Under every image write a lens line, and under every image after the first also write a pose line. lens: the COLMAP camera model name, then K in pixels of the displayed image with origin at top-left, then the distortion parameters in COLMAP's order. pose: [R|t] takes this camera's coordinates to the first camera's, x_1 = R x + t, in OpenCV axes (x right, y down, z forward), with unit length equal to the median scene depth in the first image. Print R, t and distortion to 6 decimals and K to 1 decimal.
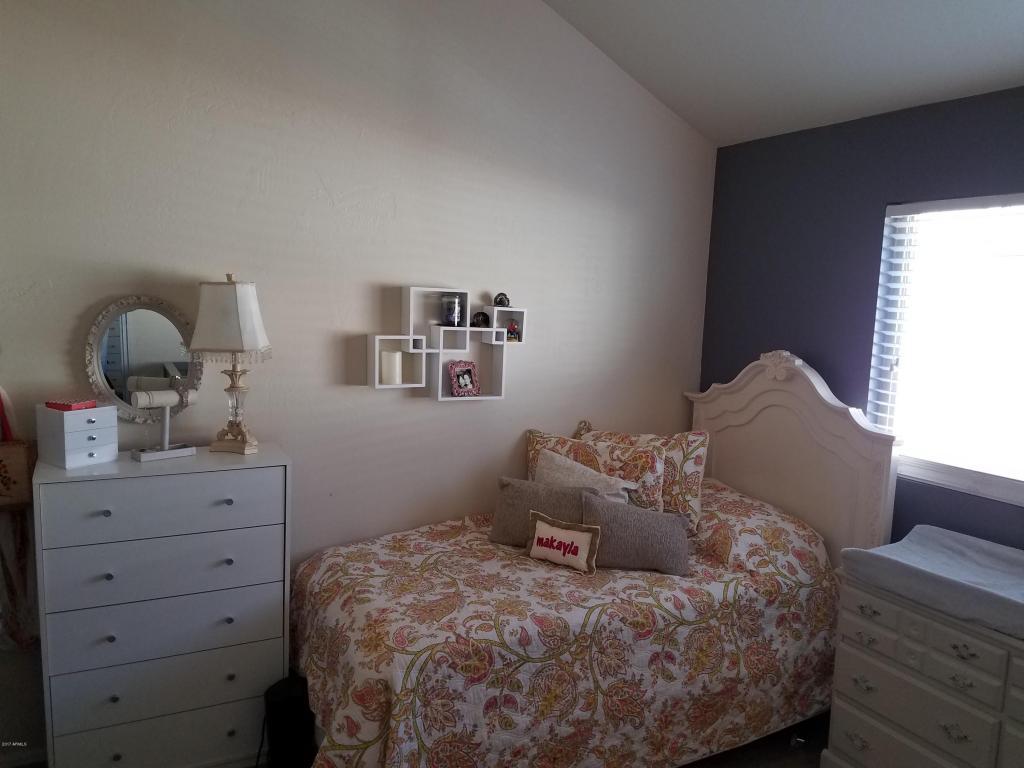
lens RADIAL K [[788.9, 0, 509.2], [0, 788.9, 411.6], [0, 0, 1]] dist [0.089594, -0.122706]
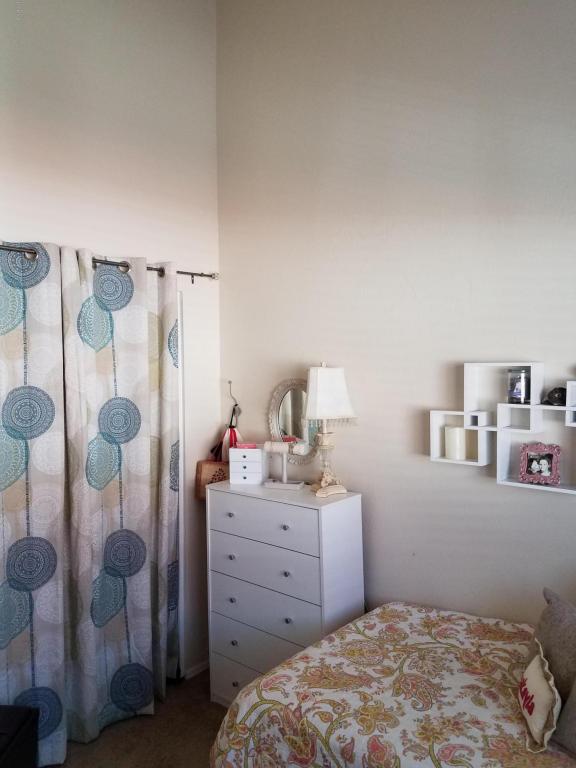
lens RADIAL K [[615.9, 0, 288.0], [0, 615.9, 384.0], [0, 0, 1]] dist [0.065473, -0.152366]
pose [[0.317204, -0.007289, -0.948329, 0.560105], [-0.119645, 0.991673, -0.047642, -0.070188], [0.940780, 0.128575, 0.313690, 0.567583]]
